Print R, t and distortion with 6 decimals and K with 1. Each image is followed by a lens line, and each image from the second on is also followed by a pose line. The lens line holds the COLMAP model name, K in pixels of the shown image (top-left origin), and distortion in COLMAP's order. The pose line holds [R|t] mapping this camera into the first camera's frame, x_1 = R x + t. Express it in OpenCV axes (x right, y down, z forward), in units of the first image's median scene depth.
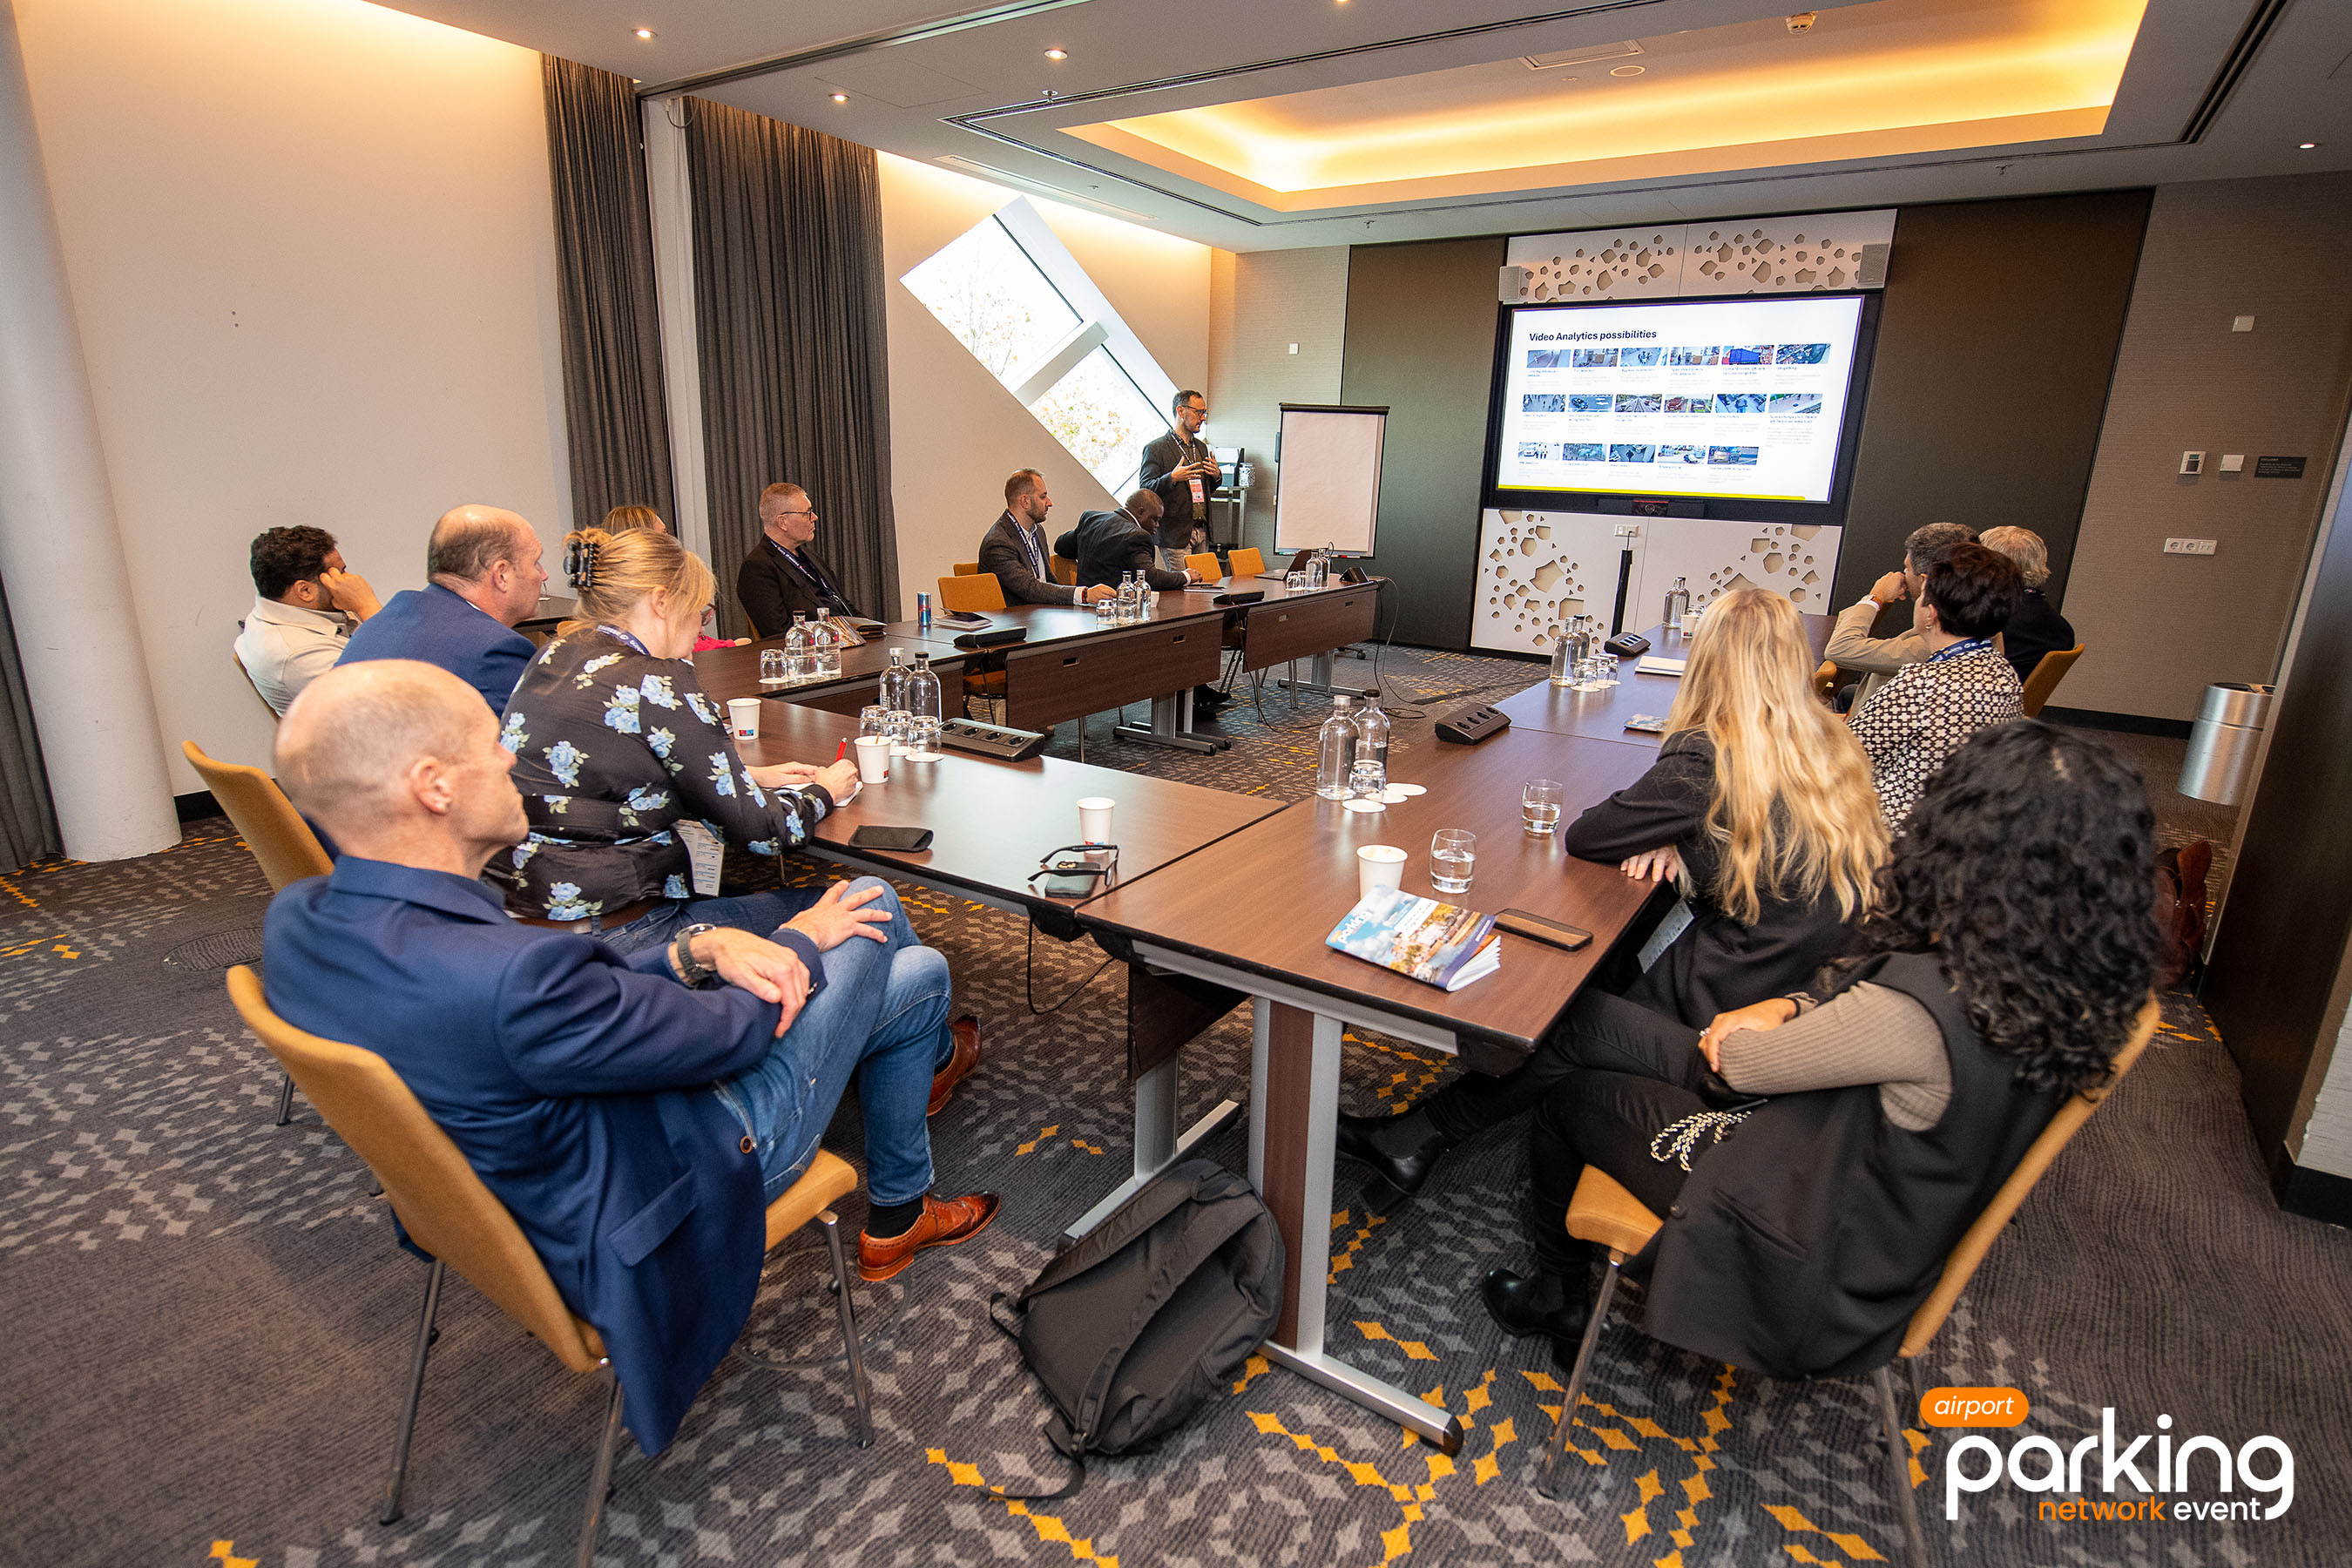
lens RADIAL K [[1186.0, 0, 1174.5], [0, 1186.0, 793.3], [0, 0, 1]] dist [-0.019401, 0.000213]
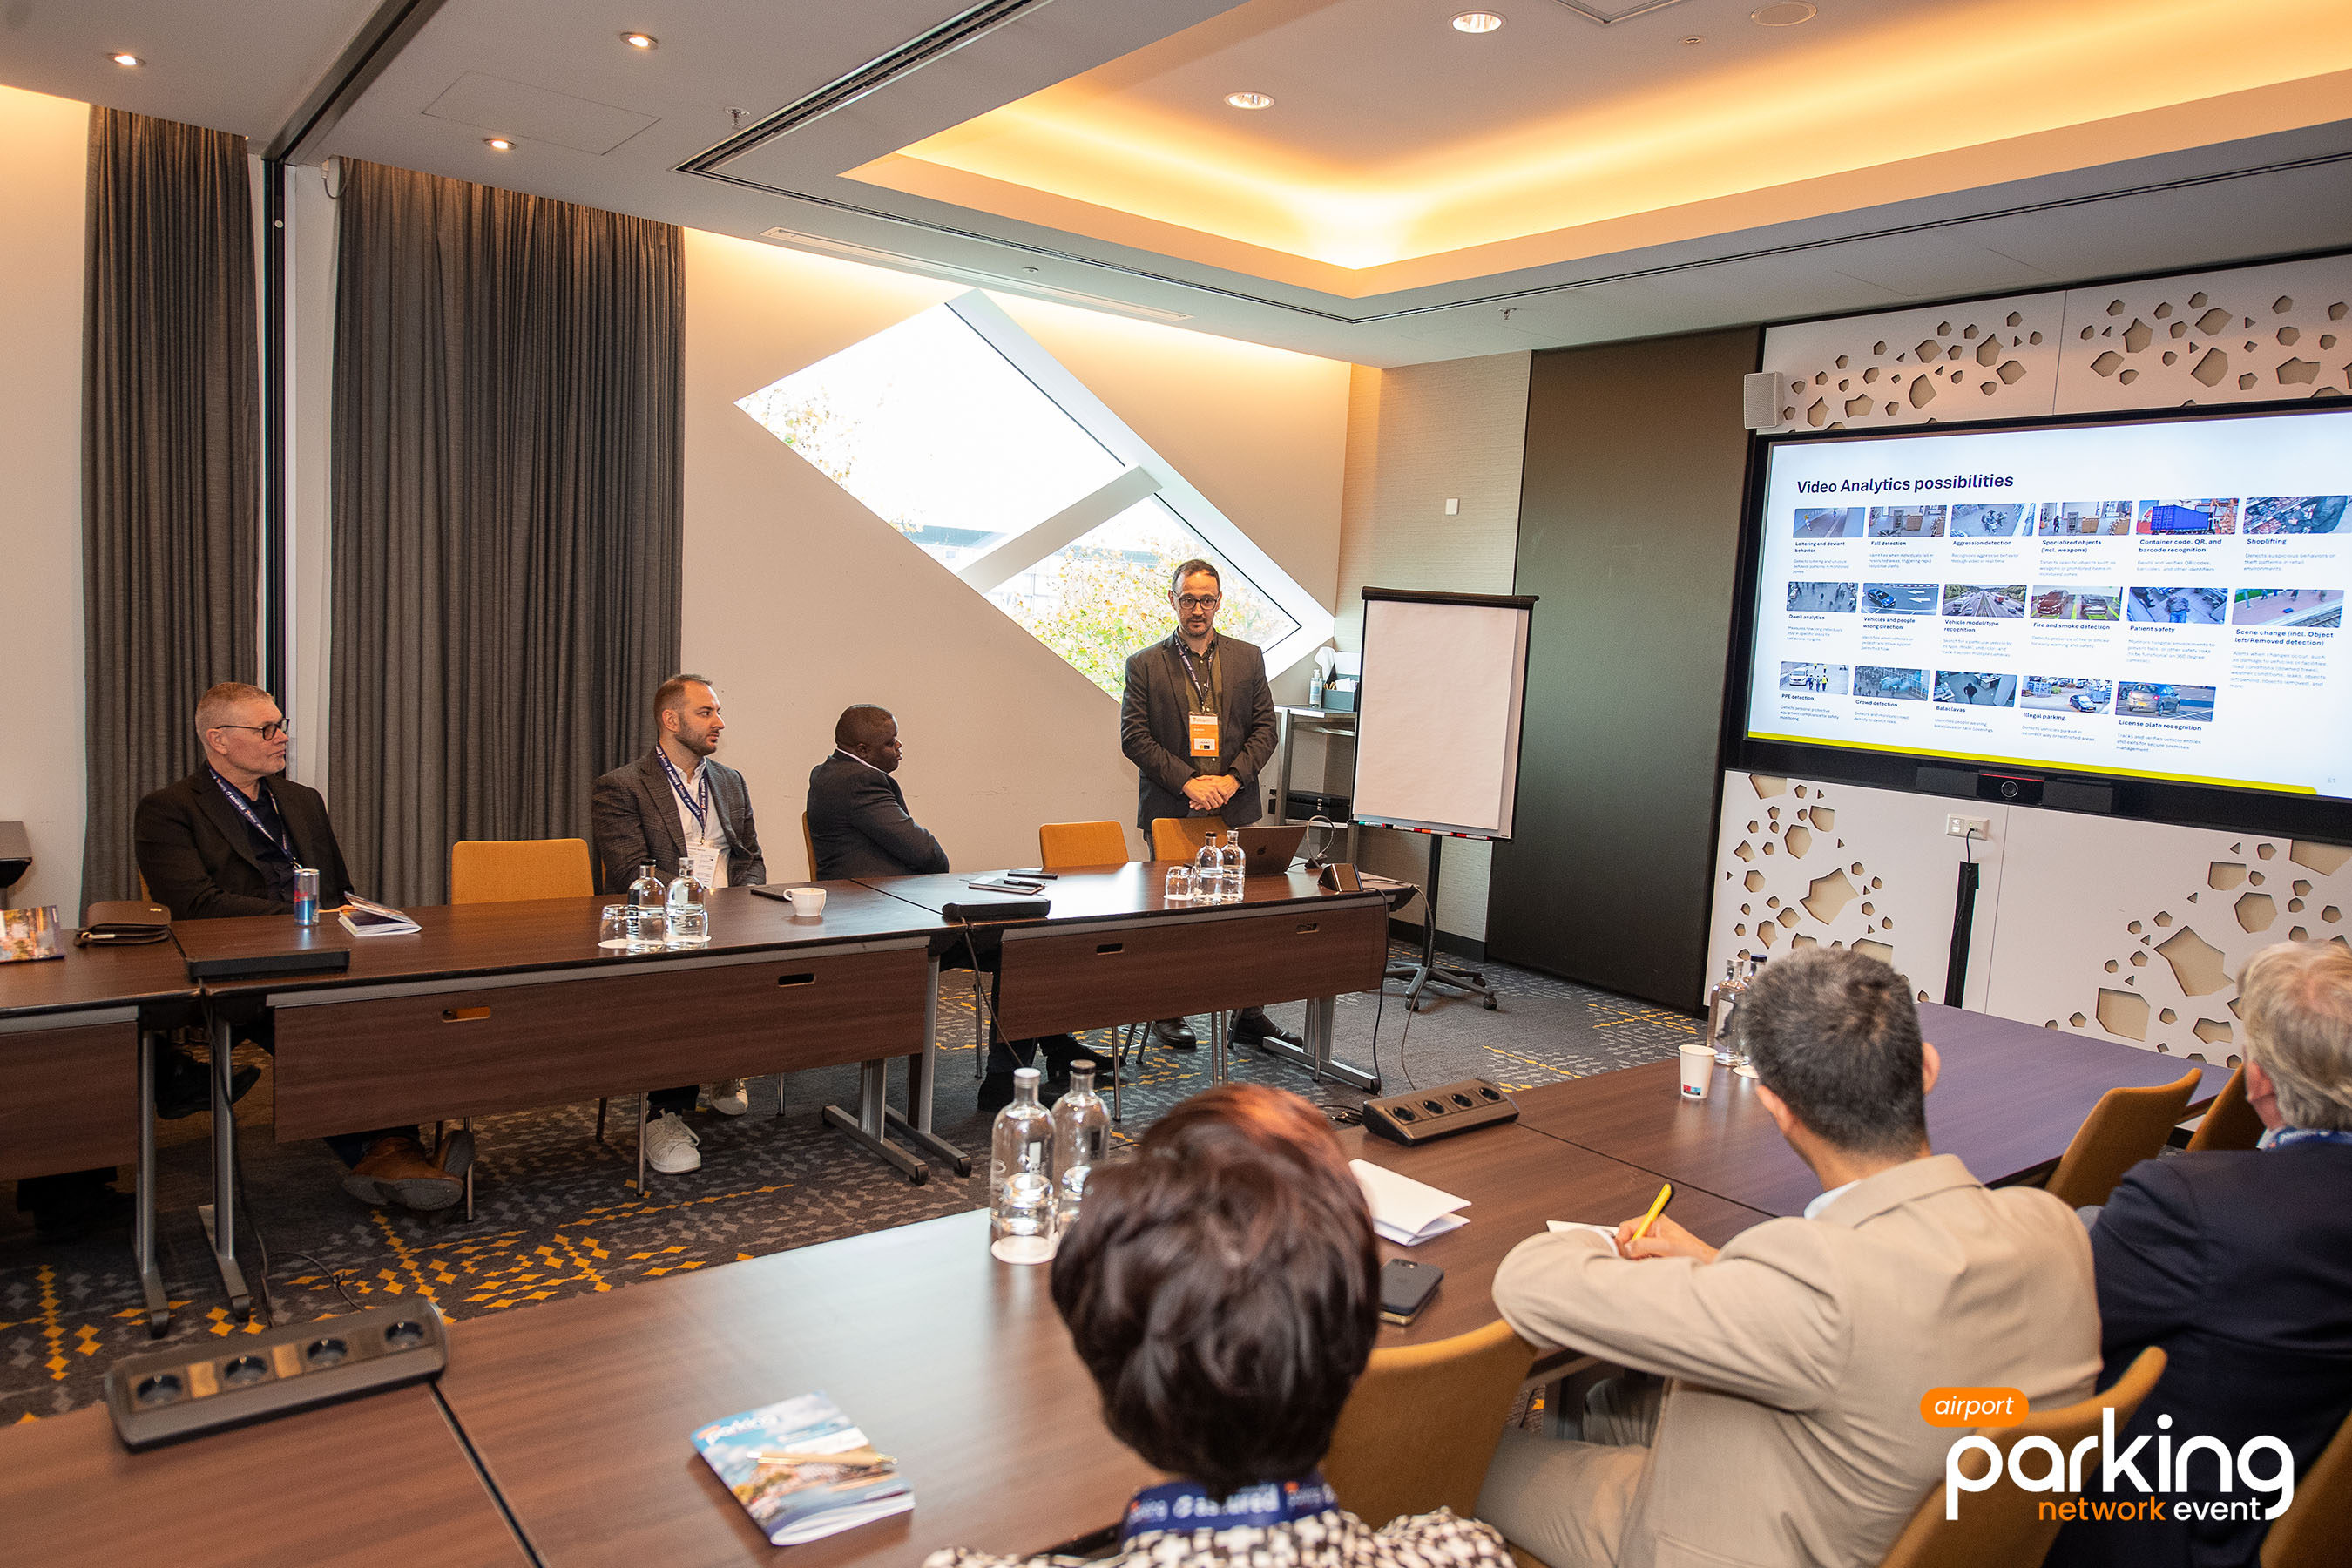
lens RADIAL K [[1555.2, 0, 1175.0], [0, 1555.2, 775.6], [0, 0, 1]] dist [-0.008098, -0.002348]
pose [[0.946076, 0.061838, -0.317988, 0.271711], [-0.122270, 0.977170, -0.173749, -0.079888], [0.299984, 0.203260, 0.932038, 0.231514]]
